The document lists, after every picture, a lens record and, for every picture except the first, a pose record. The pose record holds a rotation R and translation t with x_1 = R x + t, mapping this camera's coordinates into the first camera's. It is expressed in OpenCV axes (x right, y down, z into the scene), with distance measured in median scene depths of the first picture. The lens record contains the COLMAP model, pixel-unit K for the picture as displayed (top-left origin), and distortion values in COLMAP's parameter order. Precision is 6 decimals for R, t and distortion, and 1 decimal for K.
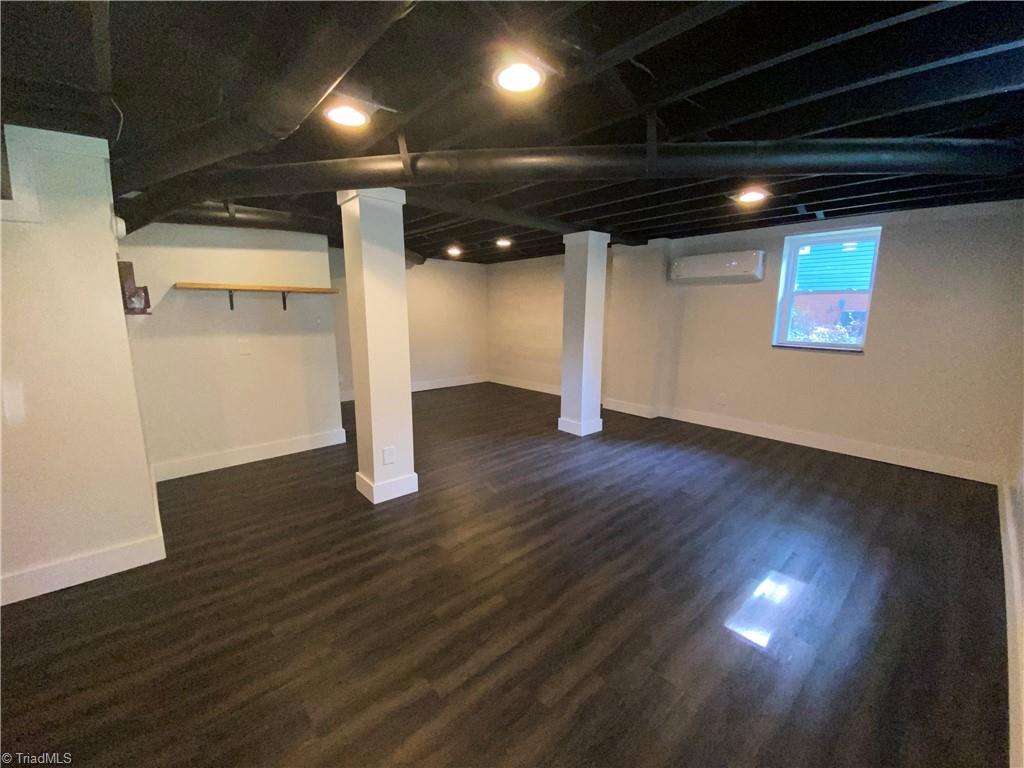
lens RADIAL K [[405.3, 0, 512.0], [0, 405.3, 384.0], [0, 0, 1]] dist [-0.000025, 0.000134]
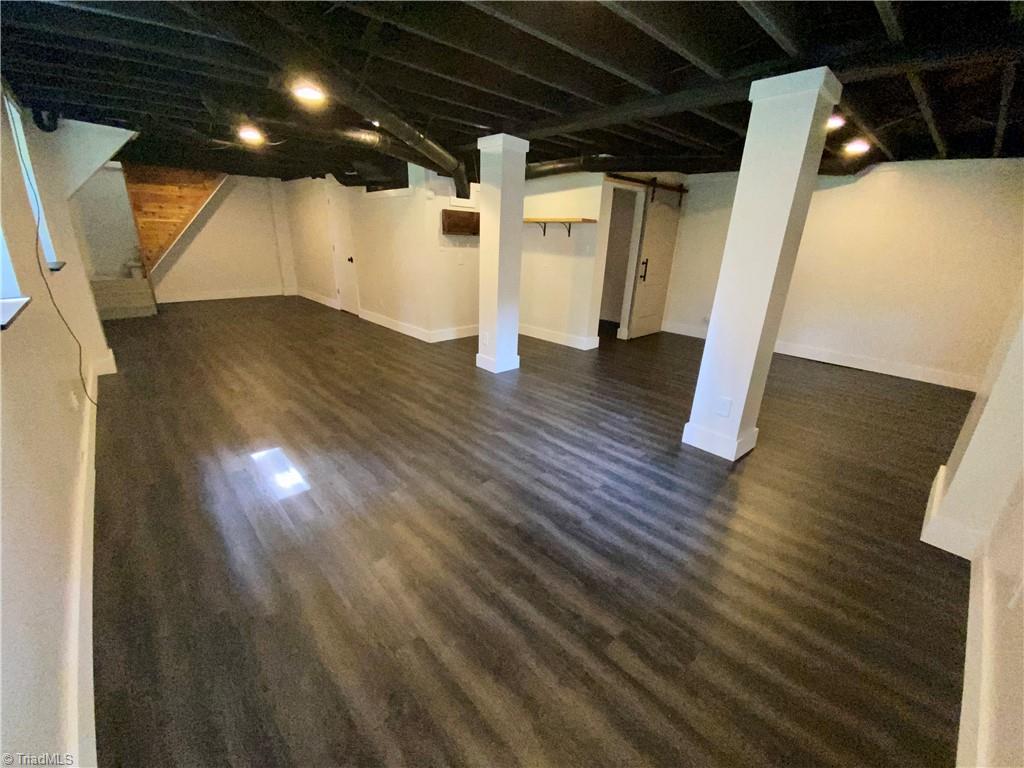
lens RADIAL K [[412.2, 0, 509.9], [0, 412.2, 383.1], [0, 0, 1]] dist [0.046126, -0.030282]
pose [[0.027225, 0.327269, -0.944539, 1.233809], [-0.220208, 0.923641, 0.313681, -0.169617], [0.975073, 0.199455, 0.097214, 1.061787]]
